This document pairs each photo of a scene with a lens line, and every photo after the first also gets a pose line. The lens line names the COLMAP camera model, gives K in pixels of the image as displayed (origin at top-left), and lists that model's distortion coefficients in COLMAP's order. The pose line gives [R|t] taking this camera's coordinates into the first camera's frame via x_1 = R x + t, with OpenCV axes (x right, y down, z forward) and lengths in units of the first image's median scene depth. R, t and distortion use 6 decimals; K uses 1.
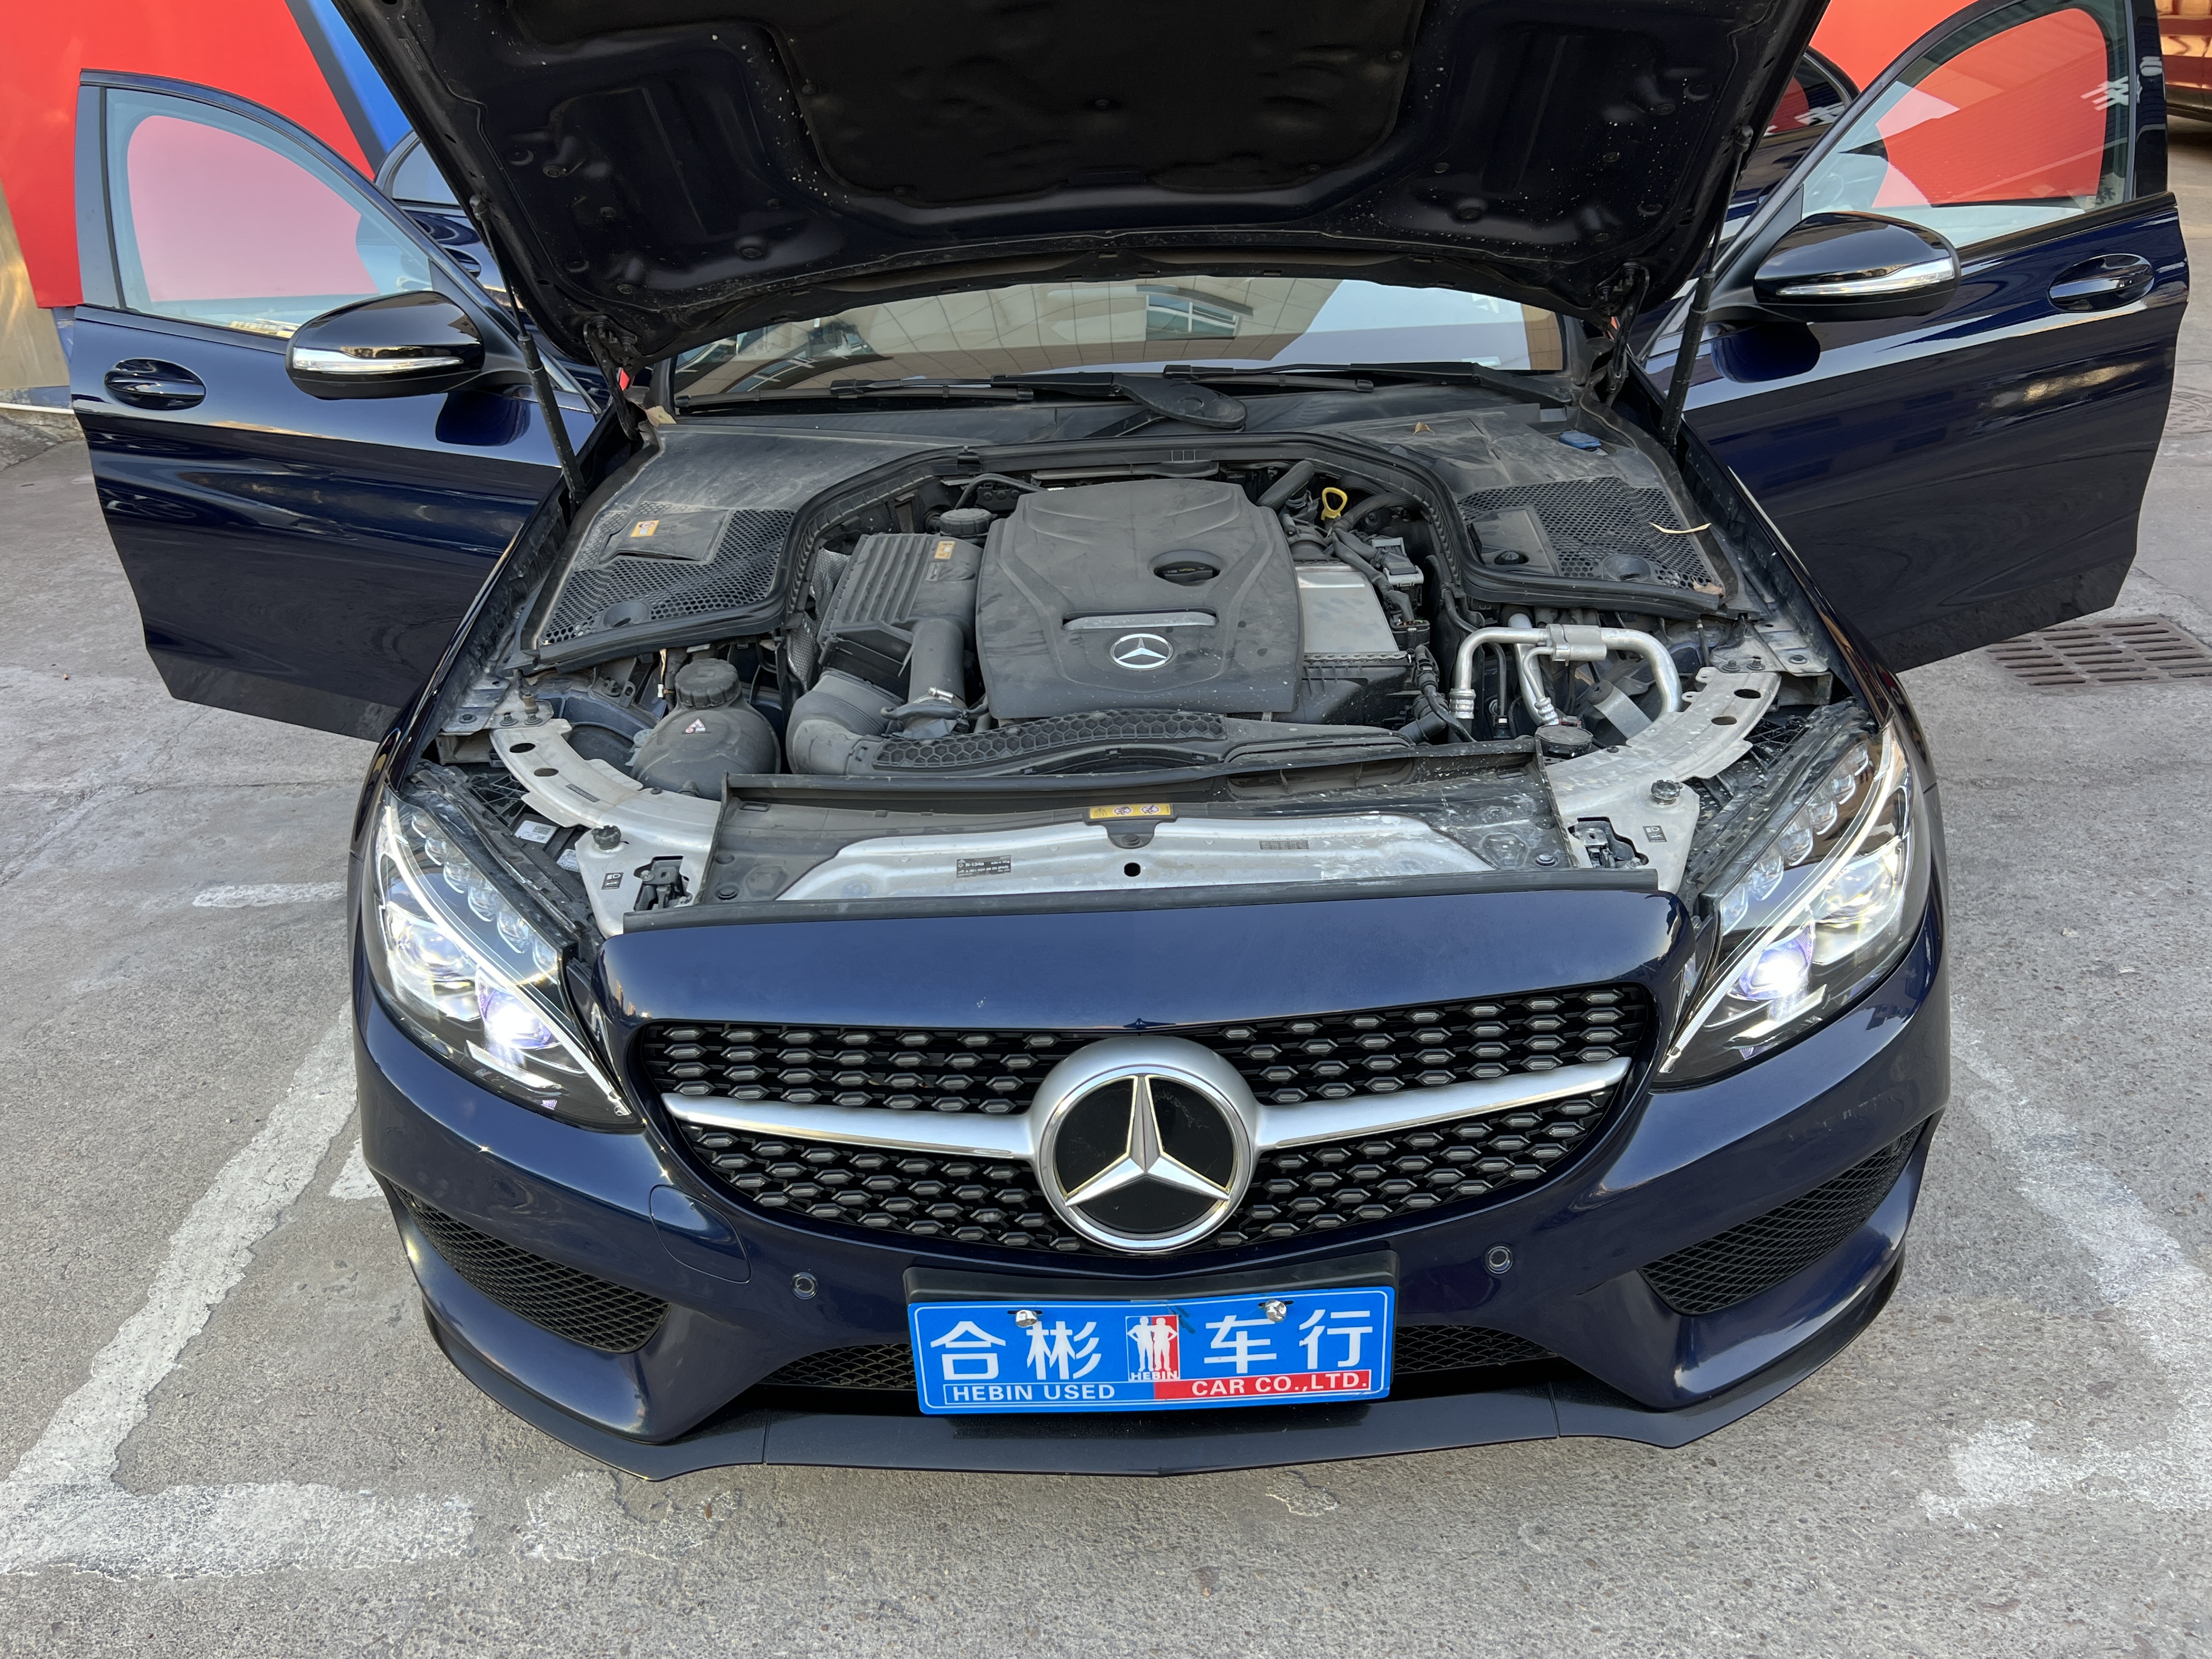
lens RADIAL K [[1754.7, 0, 1089.0], [0, 1754.7, 859.9], [0, 0, 1]] dist [0.031624, -0.036481]
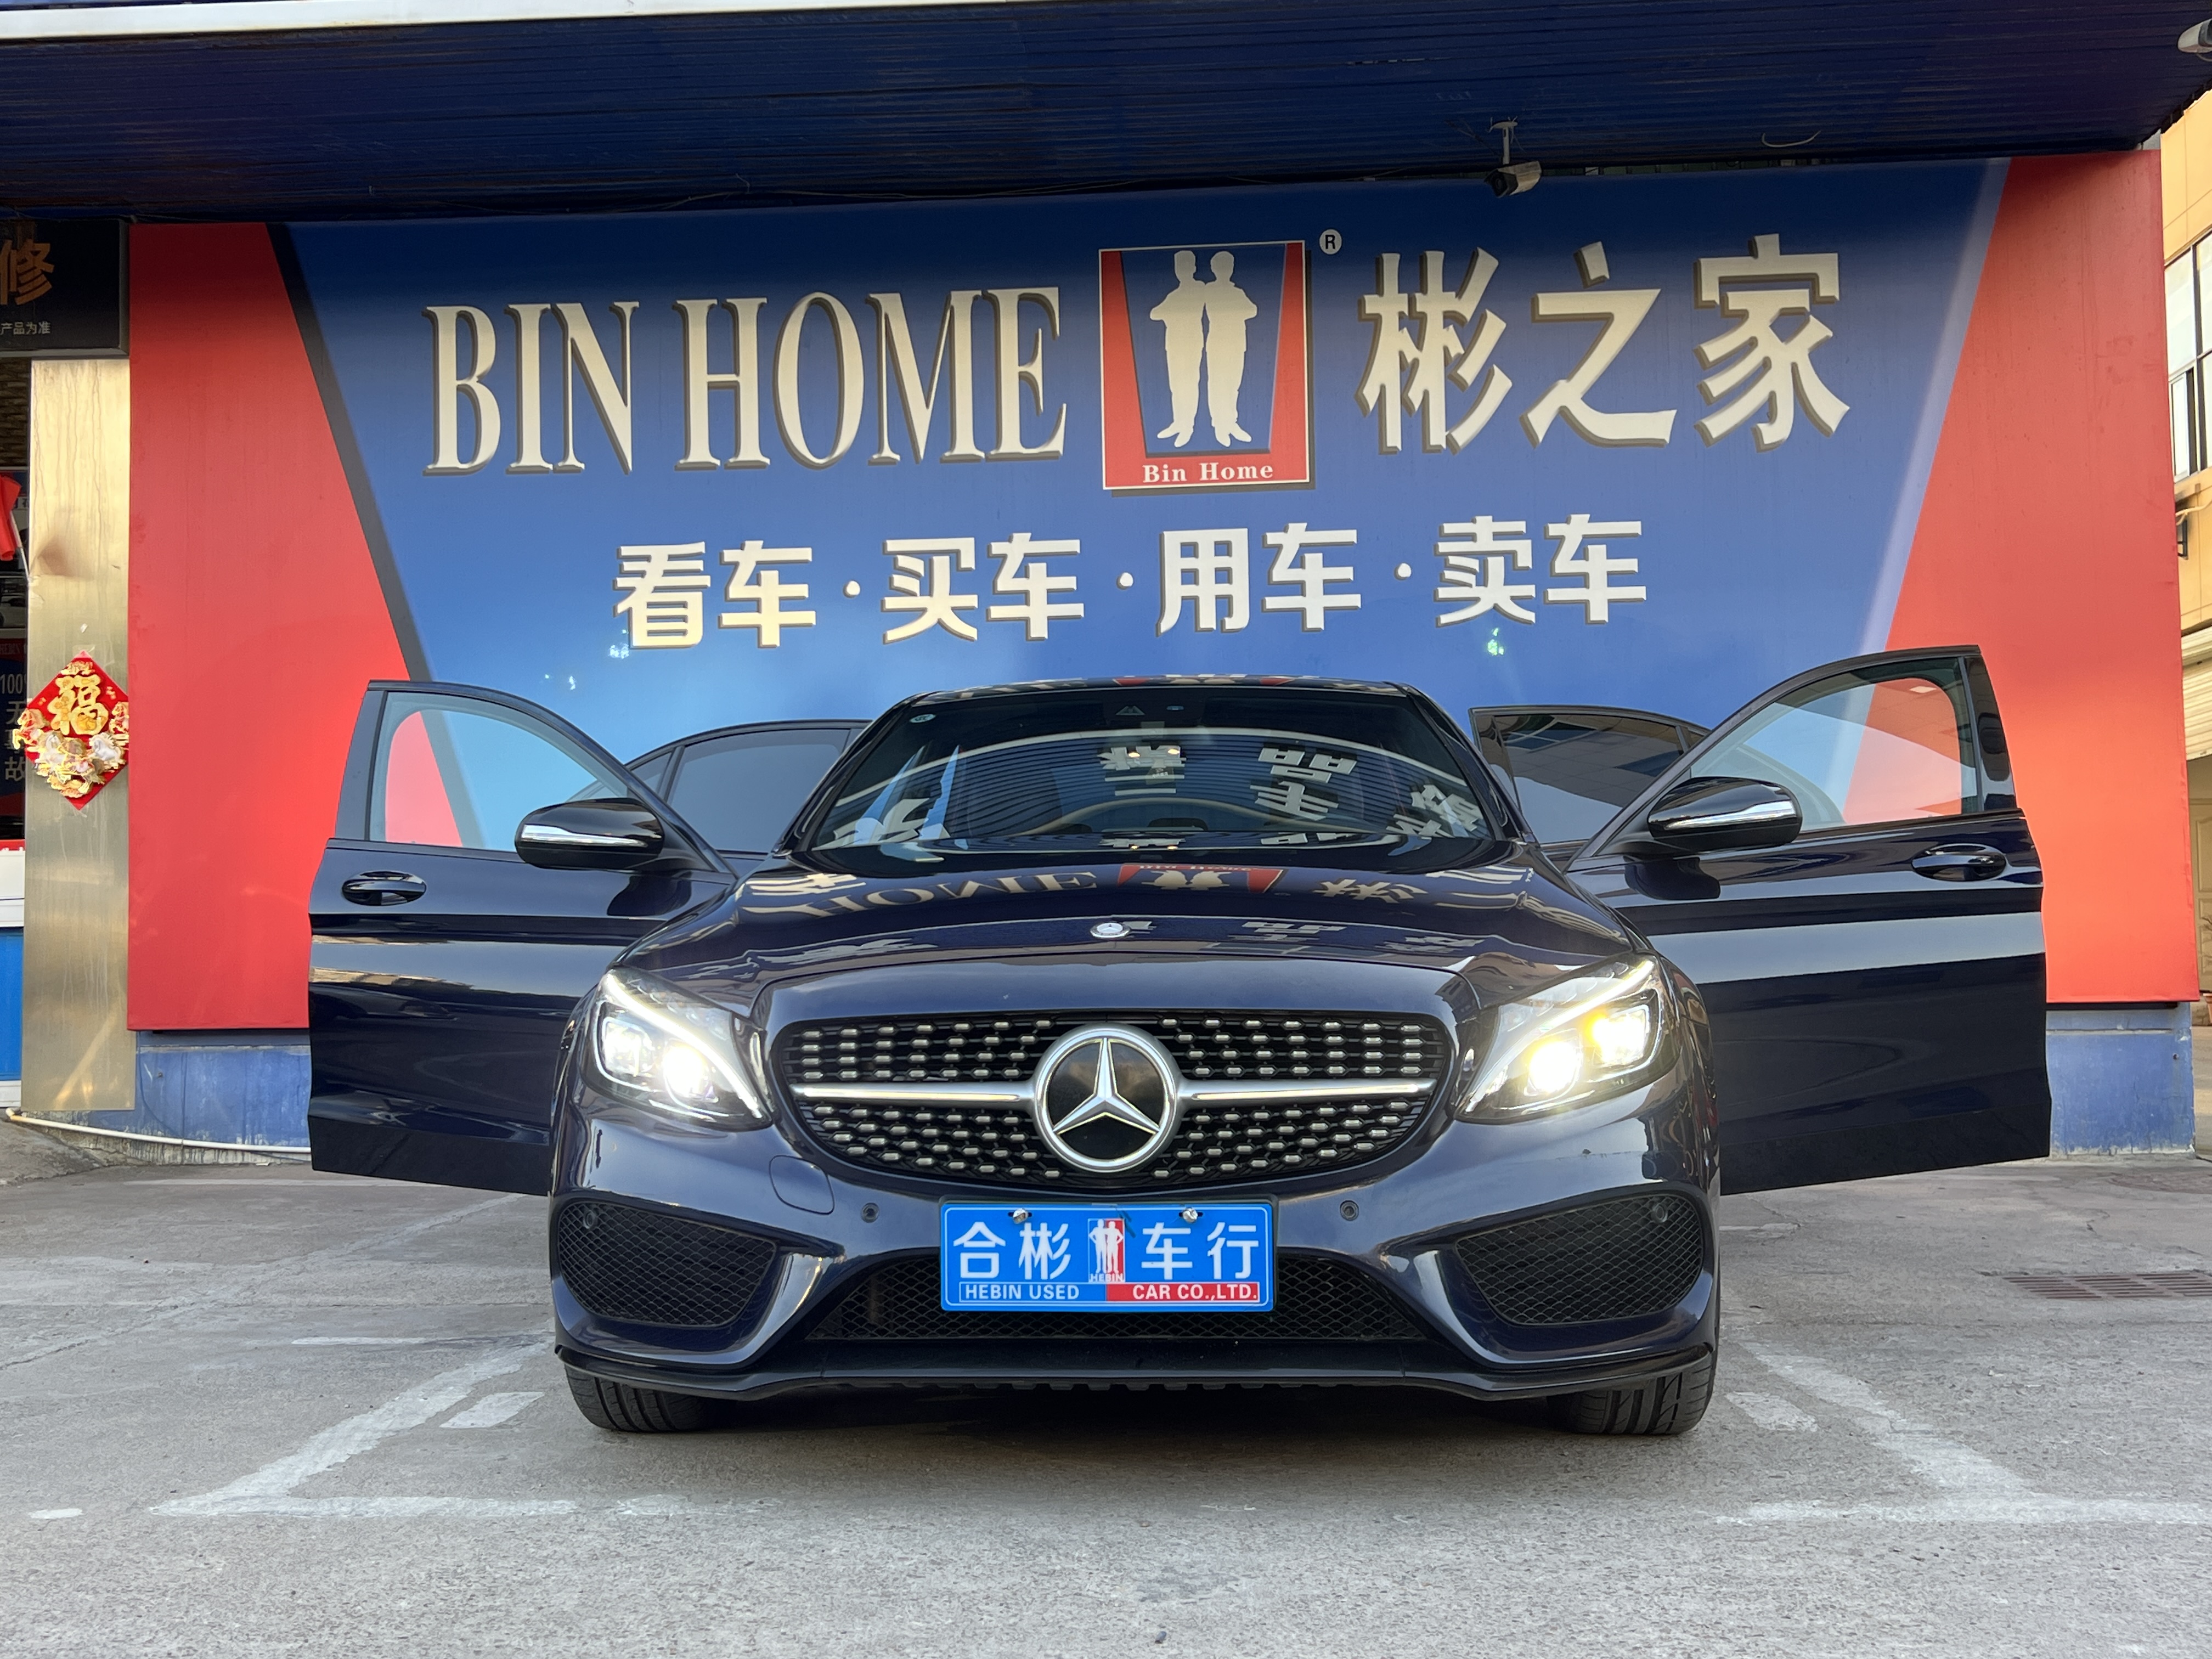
lens RADIAL K [[2364.7, 0, 1081.2], [0, 2364.7, 850.7], [0, 0, 1]] dist [0.028703, 0.000000]
pose [[0.997334, 0.035090, -0.063983, 0.127198], [-0.062004, 0.869824, -0.489450, 0.933137], [0.038479, 0.492112, 0.869681, -0.845374]]
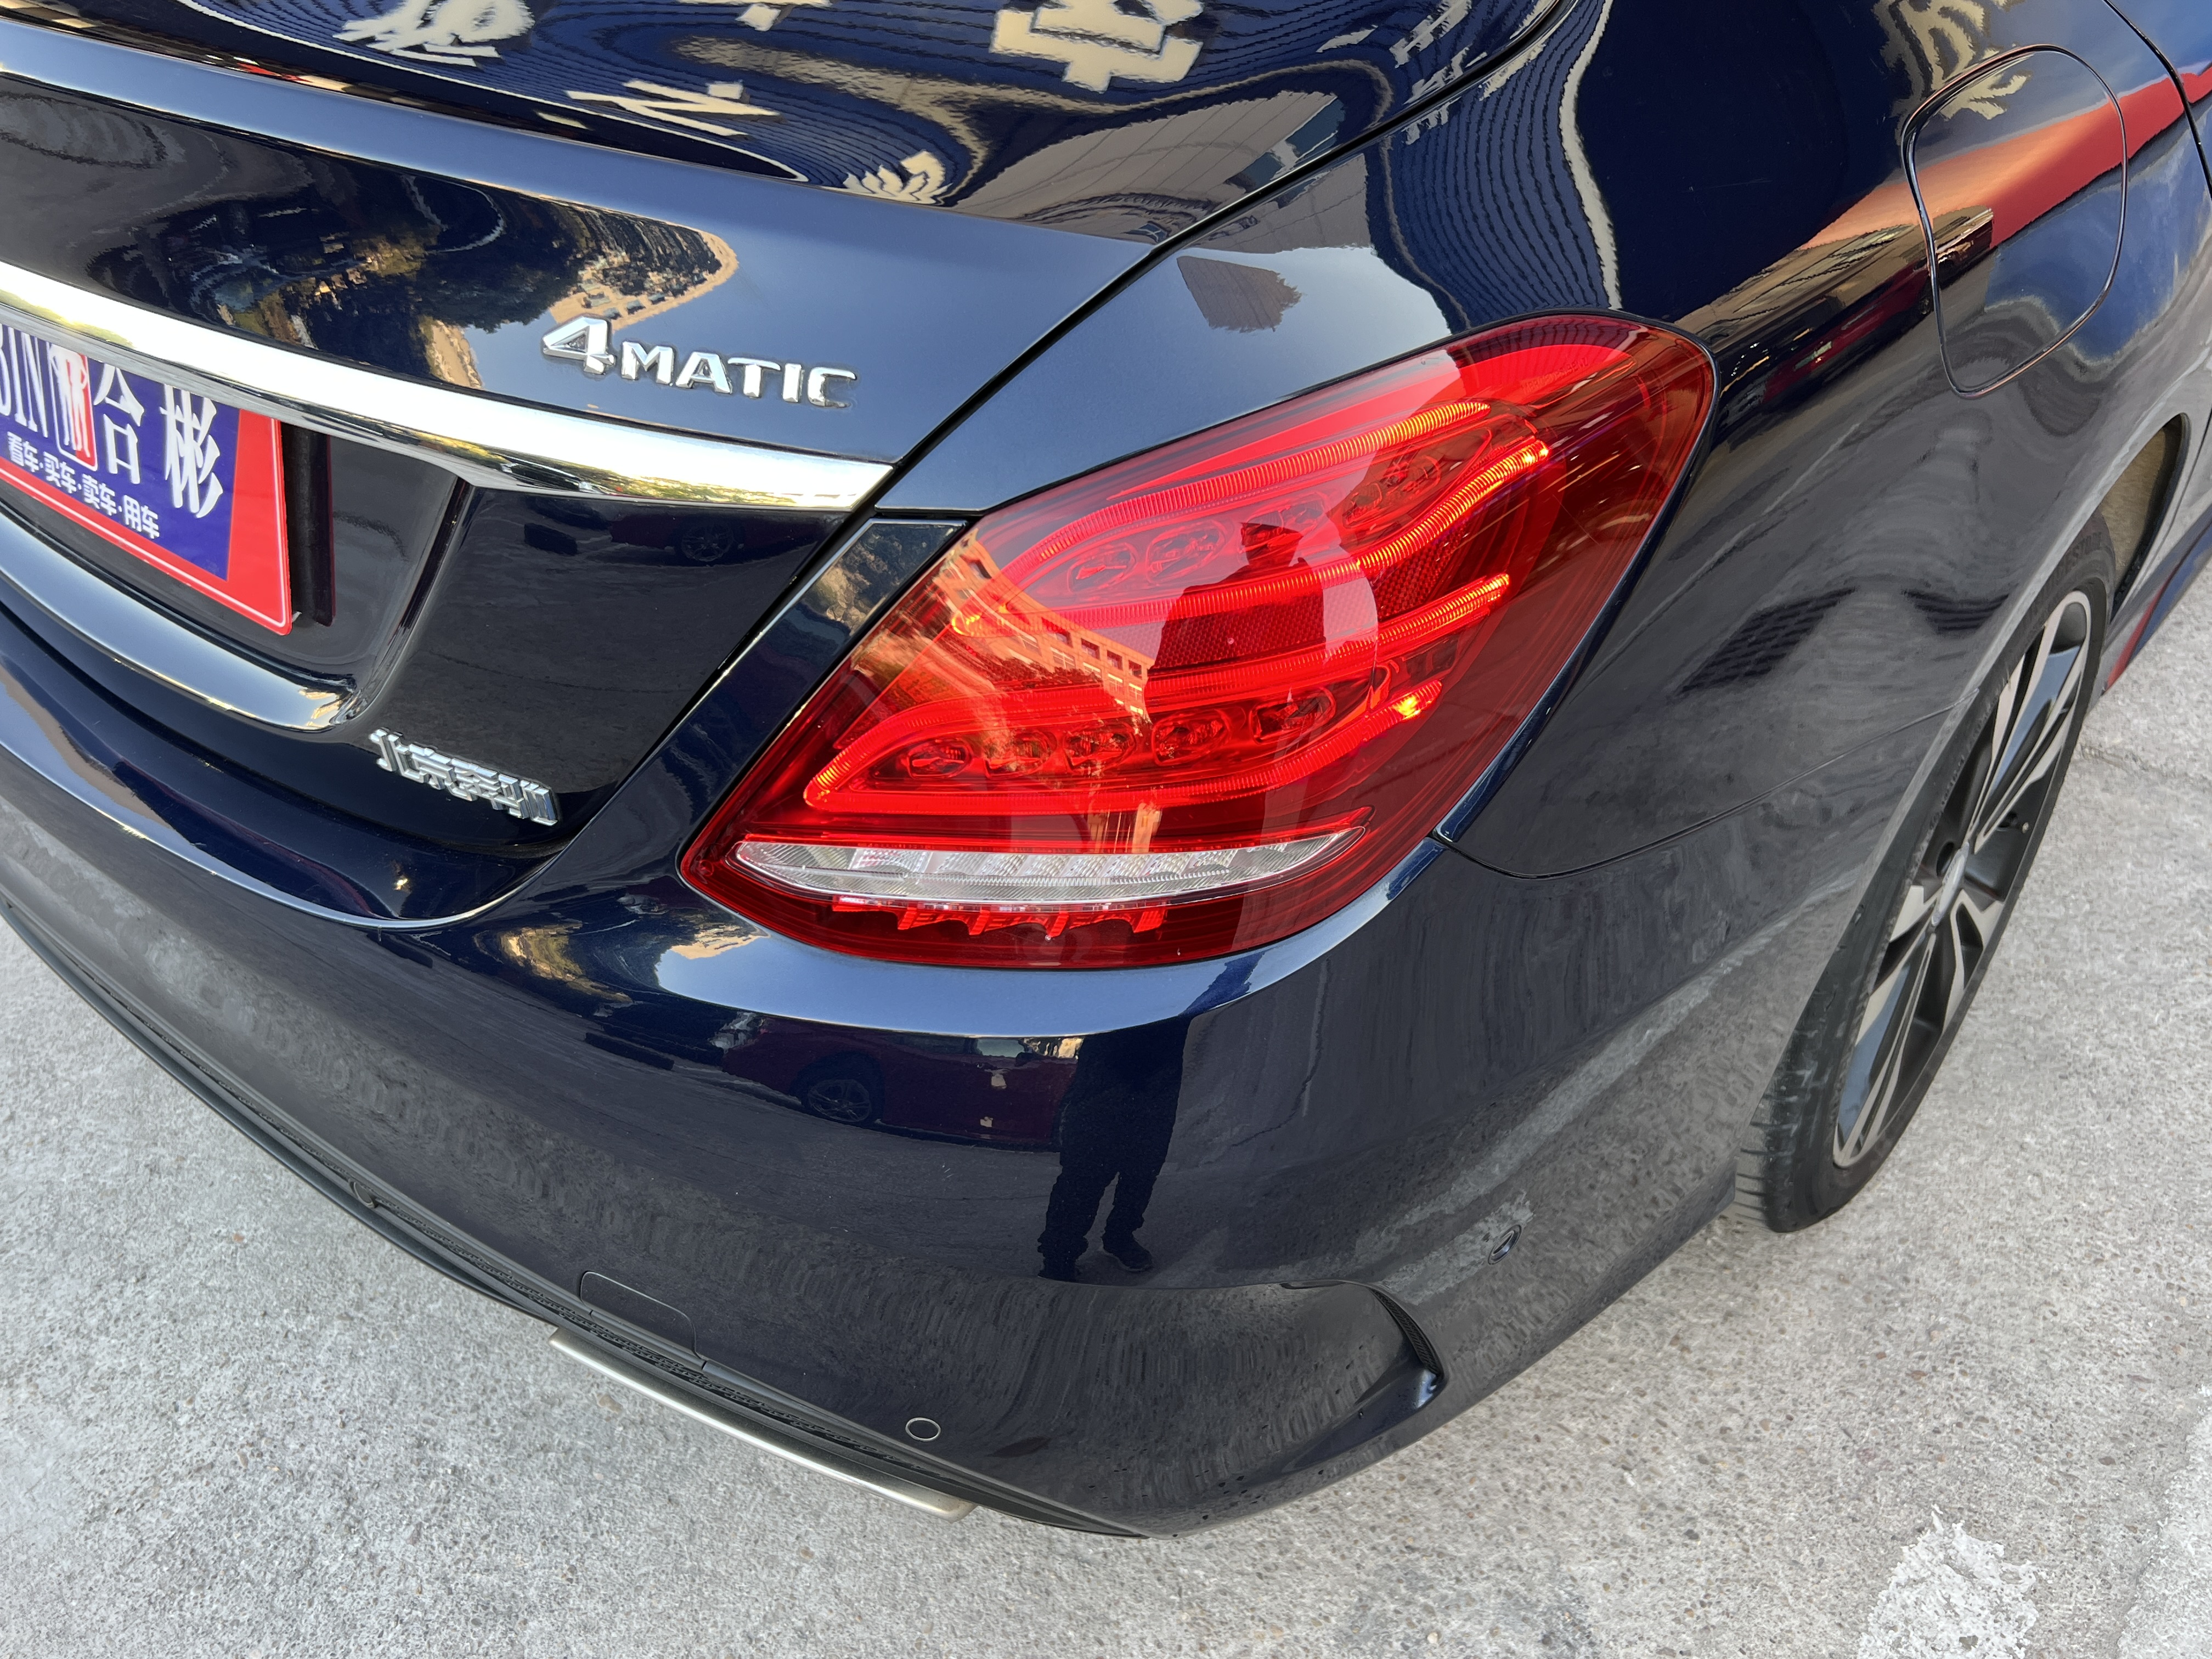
lens RADIAL K [[1824.0, 0, 1101.4], [0, 1824.0, 844.6], [0, 0, 1]] dist [0.010805, 0.006279]
pose [[0.784661, 0.391669, -0.480524, 0.658854], [-0.287330, 0.916620, 0.277936, -0.264845], [0.549317, -0.080017, 0.831774, 0.796468]]
